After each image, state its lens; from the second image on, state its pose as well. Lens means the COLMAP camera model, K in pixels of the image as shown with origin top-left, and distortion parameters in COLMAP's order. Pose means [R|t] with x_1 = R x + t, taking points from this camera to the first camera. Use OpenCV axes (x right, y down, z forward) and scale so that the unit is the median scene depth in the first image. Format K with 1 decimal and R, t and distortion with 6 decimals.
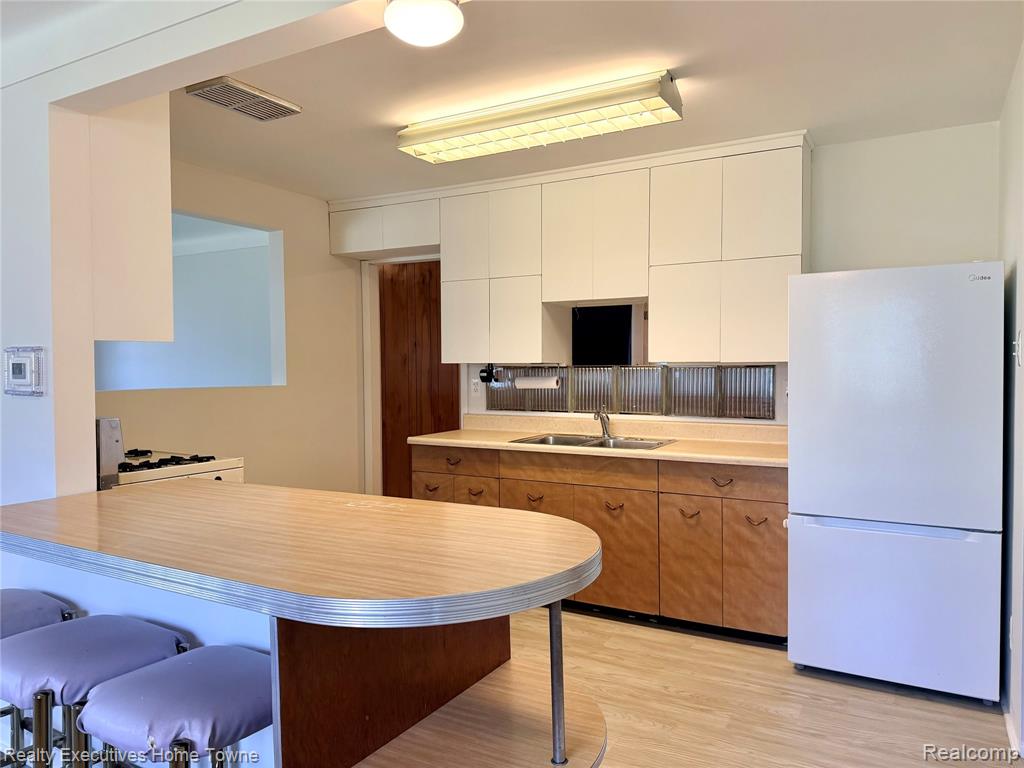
lens RADIAL K [[714.8, 0, 512.0], [0, 714.8, 384.0], [0, 0, 1]] dist [0.077104, -0.127480]
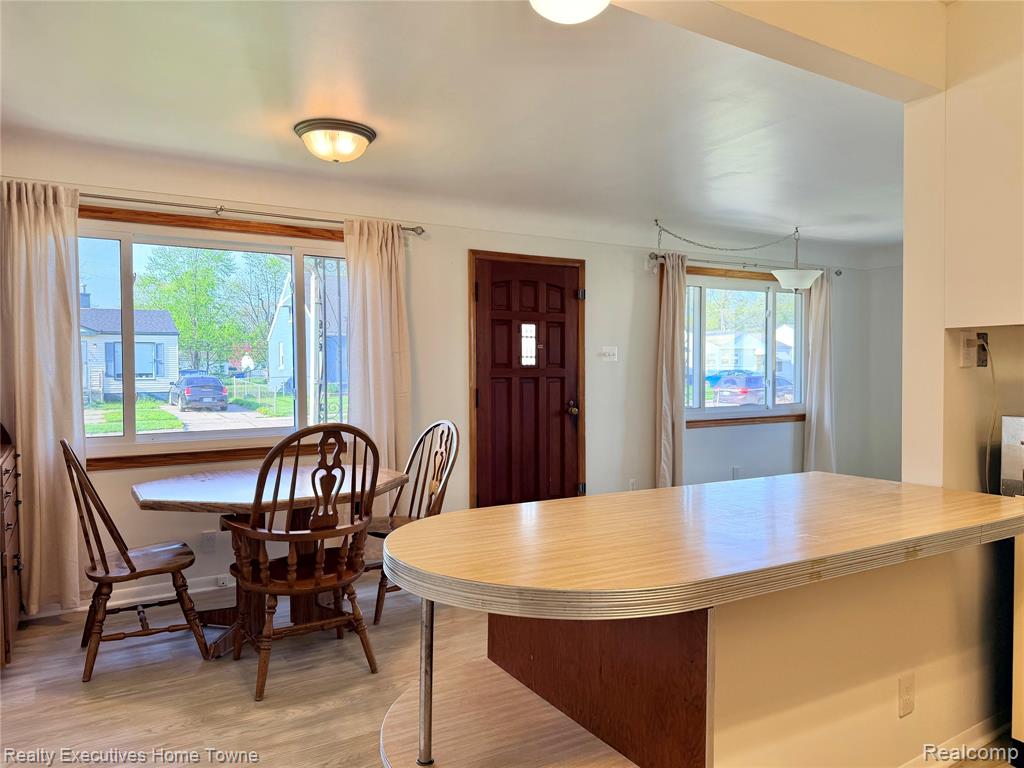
lens RADIAL K [[714.8, 0, 512.0], [0, 714.8, 384.0], [0, 0, 1]] dist [0.077104, -0.127480]
pose [[-0.467432, 0.030488, -0.883503, 0.538300], [-0.011510, 0.999111, 0.040567, -0.020688], [0.883954, 0.029131, -0.466665, 0.959847]]
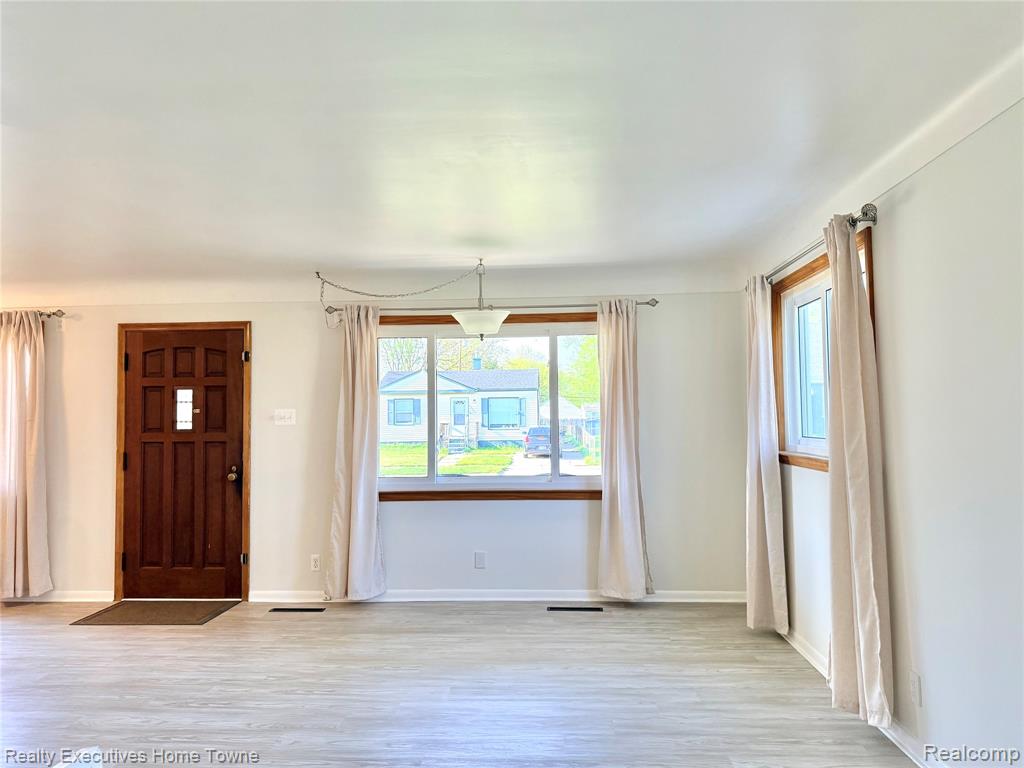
lens RADIAL K [[714.8, 0, 512.0], [0, 714.8, 384.0], [0, 0, 1]] dist [0.077104, -0.127480]
pose [[-0.888712, -0.005108, -0.458437, -1.314398], [0.007209, 0.999659, -0.025115, -0.068610], [0.458408, -0.025625, -0.888372, 2.469271]]
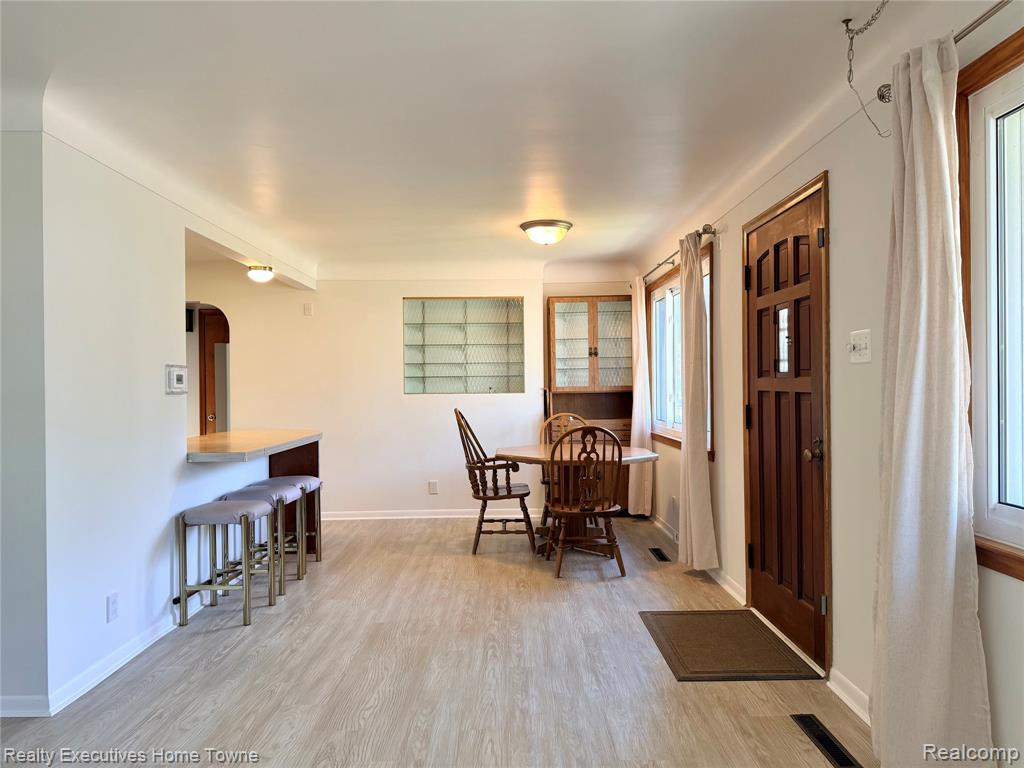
lens RADIAL K [[714.8, 0, 512.0], [0, 714.8, 384.0], [0, 0, 1]] dist [0.077104, -0.127480]
pose [[-0.511656, 0.012318, 0.859102, -2.398084], [0.033483, 0.999424, 0.005611, 0.007133], [-0.858538, 0.031637, -0.511774, 1.171954]]
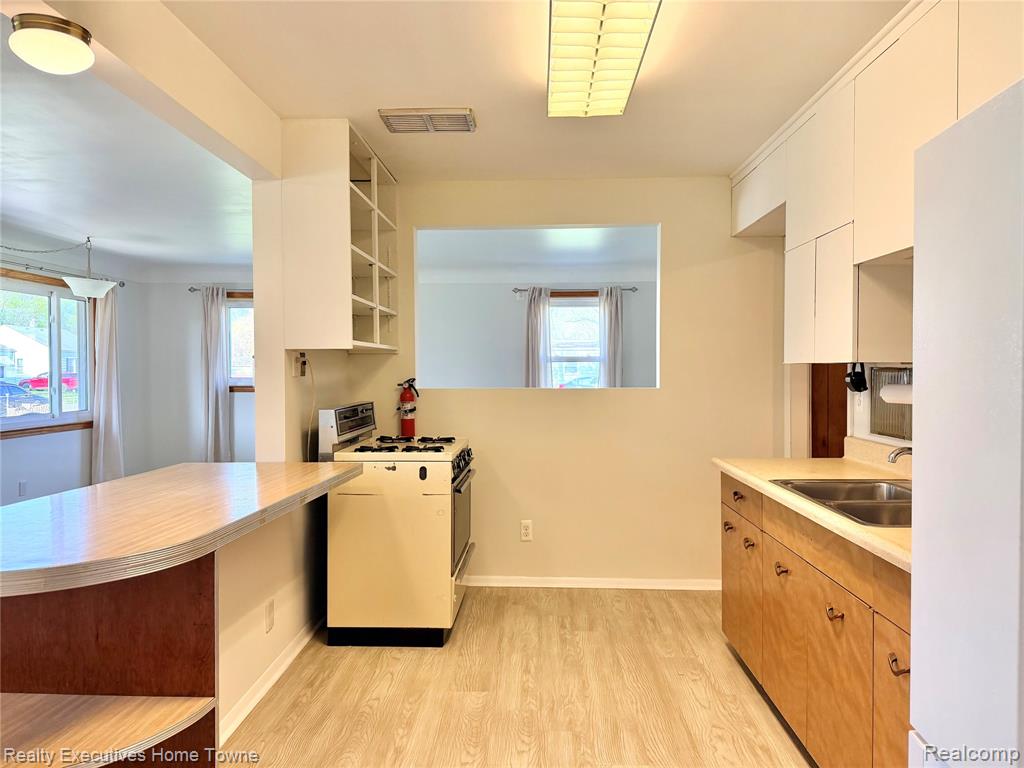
lens RADIAL K [[714.8, 0, 512.0], [0, 714.8, 384.0], [0, 0, 1]] dist [0.077104, -0.127480]
pose [[0.473995, 0.023355, -0.880218, 0.803771], [-0.021385, 0.999659, 0.015008, -0.026141], [0.880268, 0.011709, 0.474333, 0.758727]]
